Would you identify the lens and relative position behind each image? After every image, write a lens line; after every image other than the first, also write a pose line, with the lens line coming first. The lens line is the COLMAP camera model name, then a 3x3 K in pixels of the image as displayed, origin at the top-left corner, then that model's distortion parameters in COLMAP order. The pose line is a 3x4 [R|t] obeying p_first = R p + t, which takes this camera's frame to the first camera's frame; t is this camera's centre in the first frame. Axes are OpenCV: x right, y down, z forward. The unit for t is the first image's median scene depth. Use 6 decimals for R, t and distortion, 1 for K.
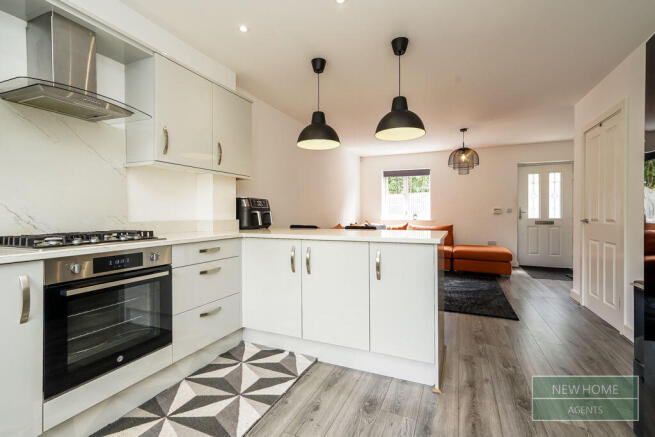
lens RADIAL K [[299.7, 0, 332.9], [0, 299.7, 217.7], [0, 0, 1]] dist [-0.003097, -0.000083]
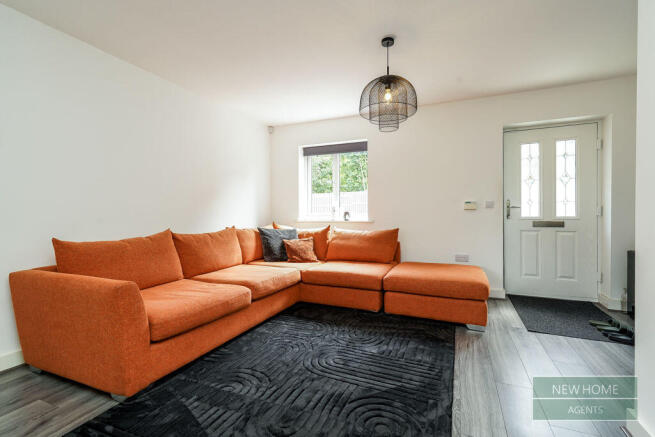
lens RADIAL K [[299.7, 0, 326.8], [0, 299.7, 219.0], [0, 0, 1]] dist [-0.003097, -0.000083]
pose [[0.999960, -0.005586, -0.006952, 0.265080], [0.005608, 0.999980, 0.003066, 0.001616], [0.006935, -0.003105, 0.999971, 0.394445]]
